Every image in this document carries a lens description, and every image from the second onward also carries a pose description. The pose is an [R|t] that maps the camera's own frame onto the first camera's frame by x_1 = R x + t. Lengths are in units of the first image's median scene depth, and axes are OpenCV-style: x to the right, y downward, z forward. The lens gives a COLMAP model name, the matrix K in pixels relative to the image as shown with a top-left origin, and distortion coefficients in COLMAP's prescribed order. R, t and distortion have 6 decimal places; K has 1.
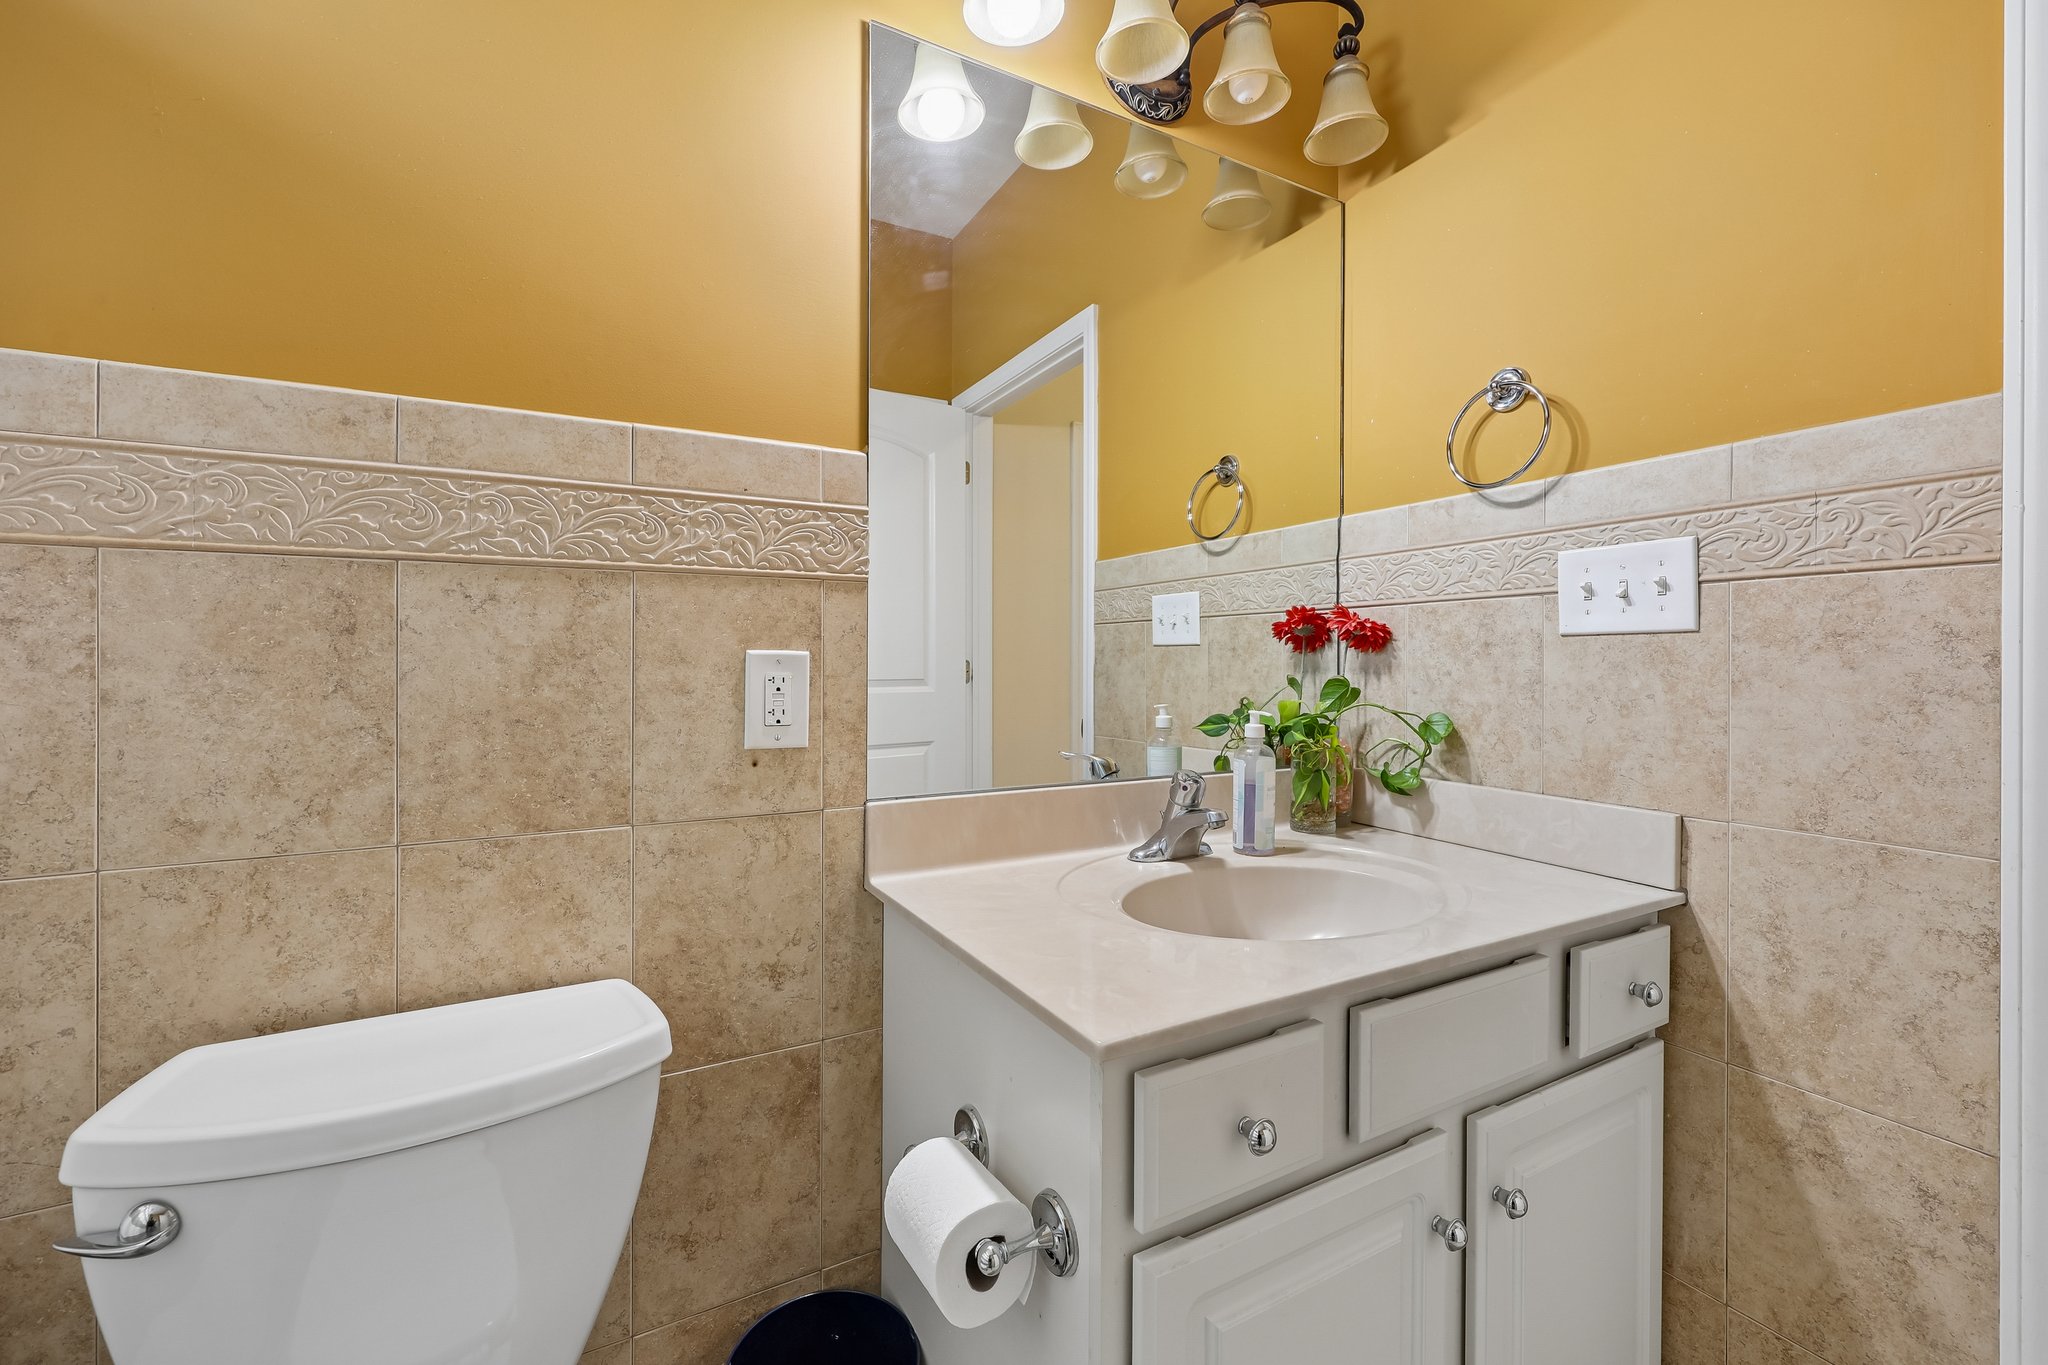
lens RADIAL K [[833.2, 0, 1047.5], [0, 833.2, 656.5], [0, 0, 1]] dist [-0.002504, -0.000534]
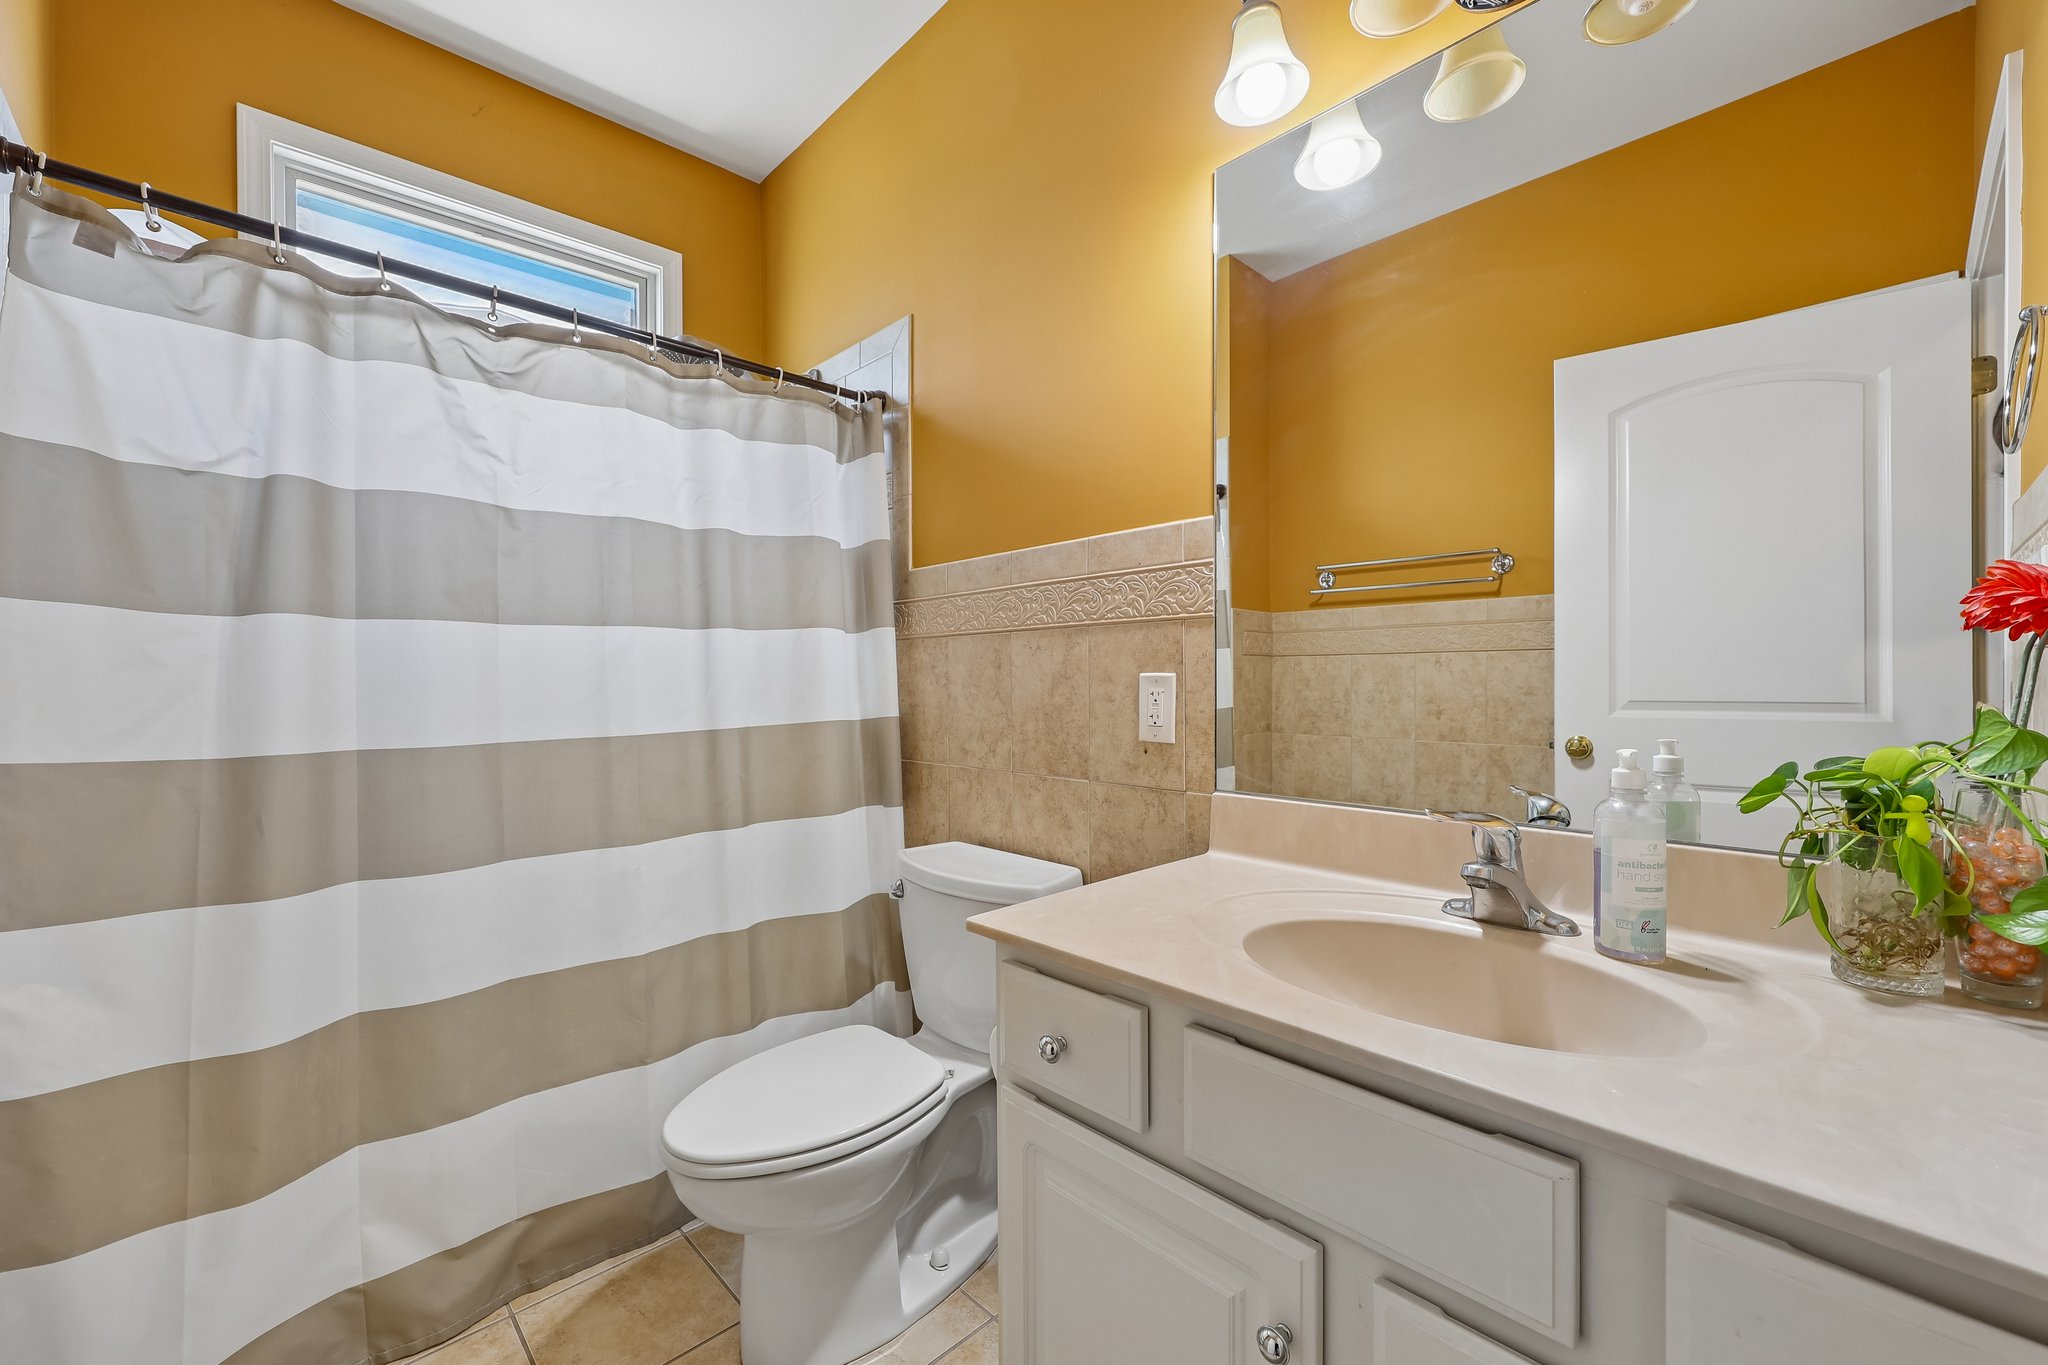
lens RADIAL K [[833.2, 0, 1028.6], [0, 833.2, 685.9], [0, 0, 1]] dist [-0.002504, -0.000534]
pose [[0.241958, -0.001860, -0.970285, 1.073950], [0.001953, 0.999997, -0.001430, 0.017363], [0.970285, -0.001549, 0.241961, 0.480435]]
